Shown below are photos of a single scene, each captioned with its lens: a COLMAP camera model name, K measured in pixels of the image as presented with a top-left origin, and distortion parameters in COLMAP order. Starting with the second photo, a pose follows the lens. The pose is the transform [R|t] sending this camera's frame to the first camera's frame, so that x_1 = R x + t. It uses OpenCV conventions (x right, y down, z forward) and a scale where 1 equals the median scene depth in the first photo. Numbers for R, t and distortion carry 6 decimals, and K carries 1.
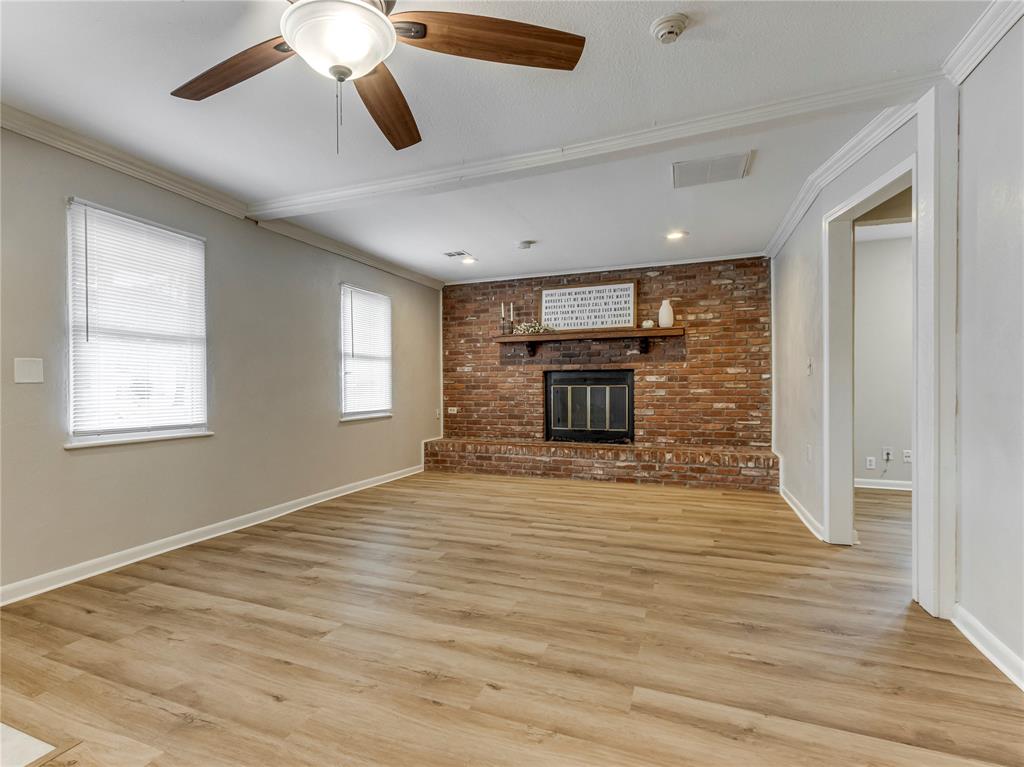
lens RADIAL K [[472.5, 0, 514.9], [0, 472.5, 391.9], [0, 0, 1]] dist [0.002720, 0.000646]
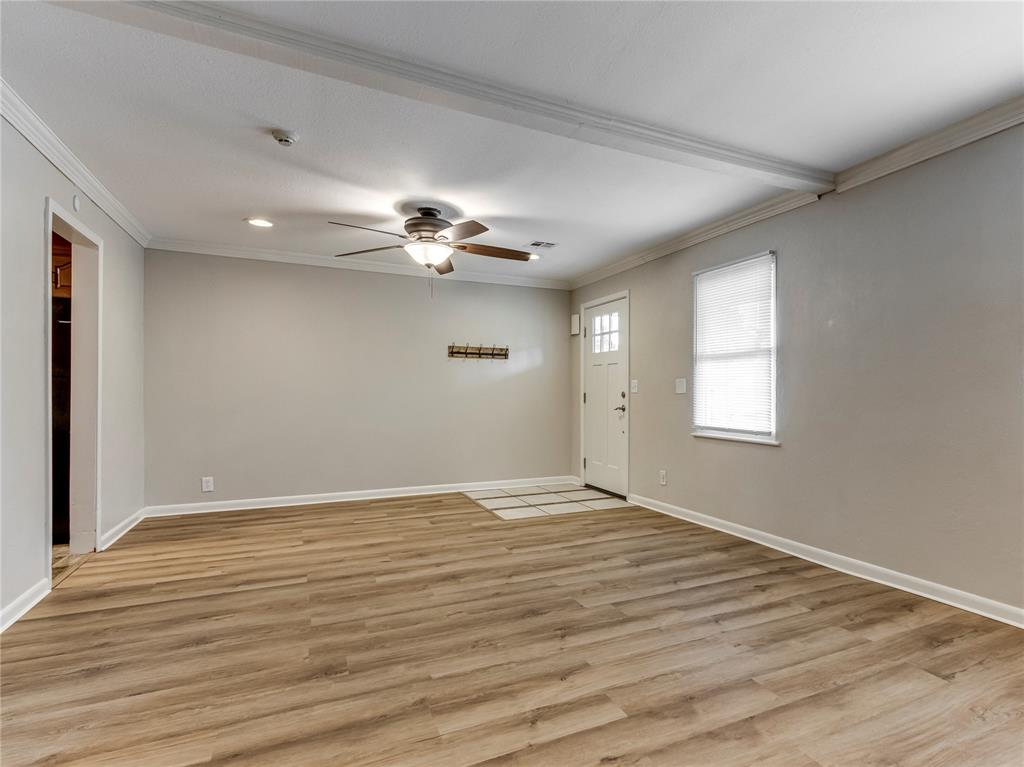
lens RADIAL K [[518.1, 0, 549.7], [0, 518.1, 388.3], [0, 0, 1]] dist [0.001359, 0.000058]
pose [[-0.693801, -0.004038, -0.720156, 0.297706], [-0.007407, 0.999971, 0.001529, -0.018176], [0.720129, 0.006395, -0.693811, 0.876802]]
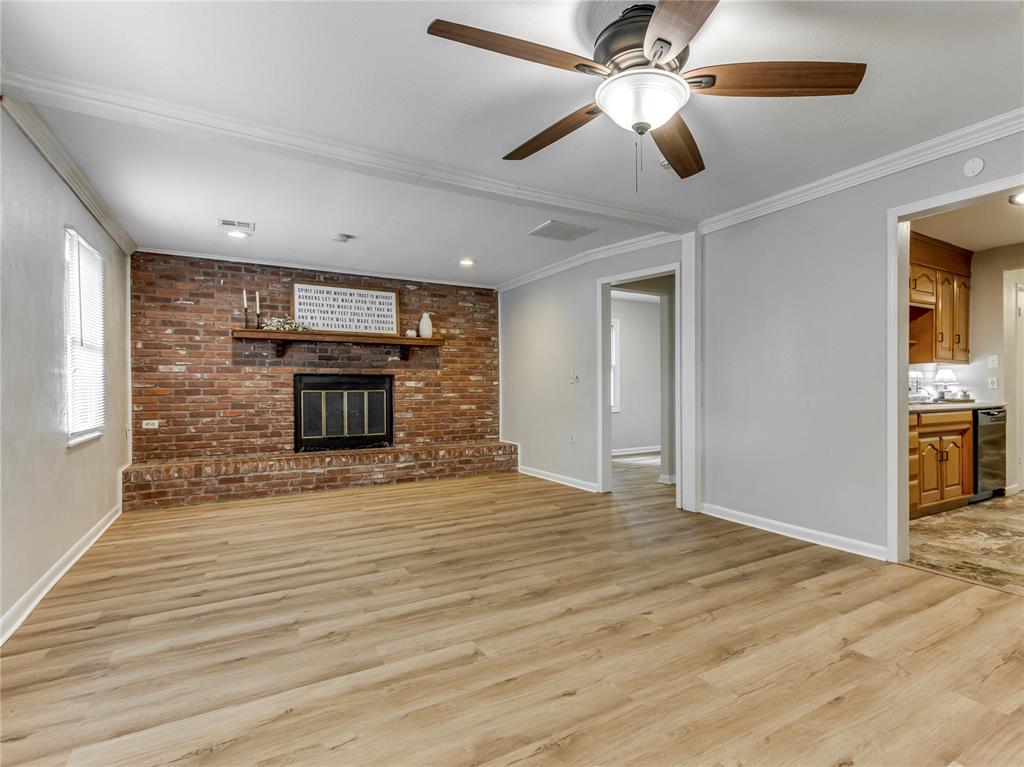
lens RADIAL K [[472.5, 0, 514.9], [0, 472.5, 391.9], [0, 0, 1]] dist [0.002720, 0.000646]
pose [[0.654547, -0.000984, 0.756021, -0.397179], [0.011188, 0.999902, -0.008385, 0.001838], [-0.755939, 0.013947, 0.654494, 0.122719]]
